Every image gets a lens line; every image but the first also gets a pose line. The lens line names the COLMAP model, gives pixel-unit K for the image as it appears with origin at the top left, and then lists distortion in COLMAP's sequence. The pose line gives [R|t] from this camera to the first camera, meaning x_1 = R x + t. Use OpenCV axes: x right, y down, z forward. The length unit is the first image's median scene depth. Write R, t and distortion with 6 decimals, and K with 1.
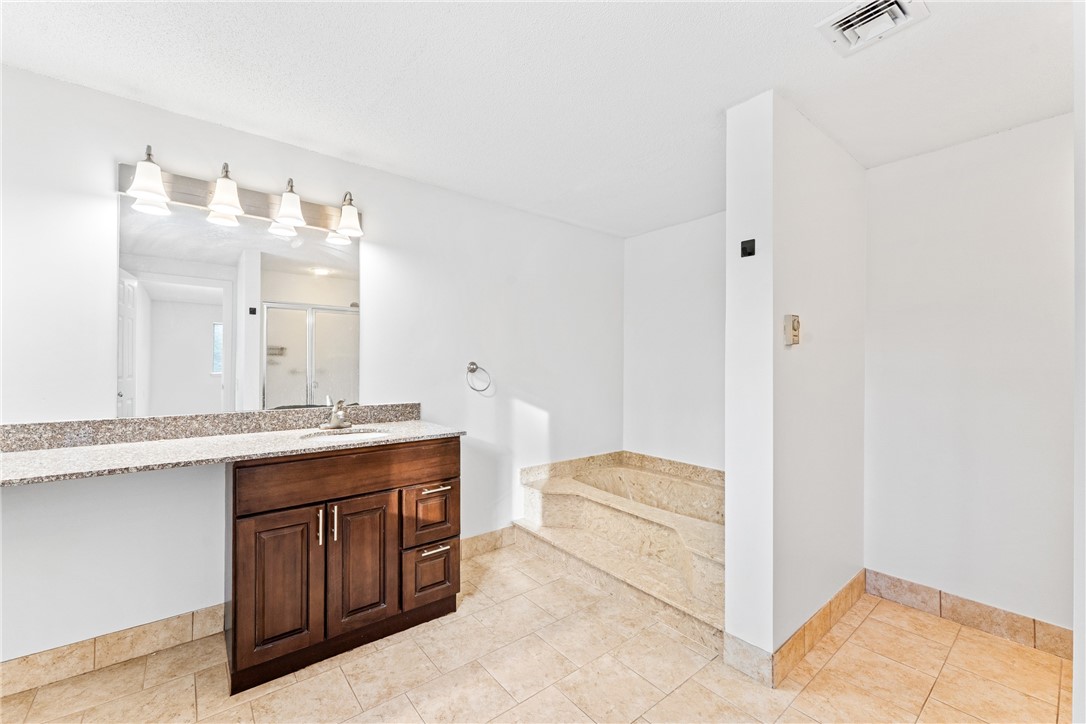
lens RADIAL K [[436.8, 0, 544.3], [0, 436.8, 362.2], [0, 0, 1]] dist [-0.001044, -0.000030]
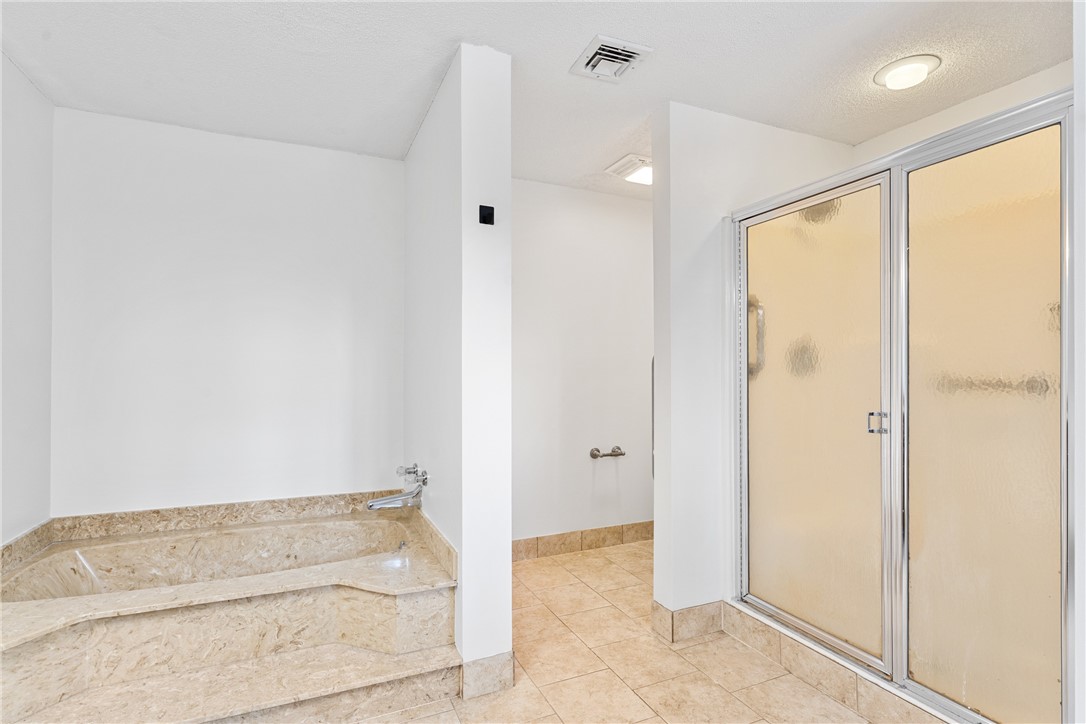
lens RADIAL K [[509.3, 0, 541.6], [0, 509.3, 367.2], [0, 0, 1]] dist [-0.001606, 0.001059]
pose [[0.275212, 0.001253, 0.961383, -0.330806], [-0.002760, 0.999996, -0.000513, 0.032865], [-0.961380, -0.002512, 0.275214, 0.399123]]
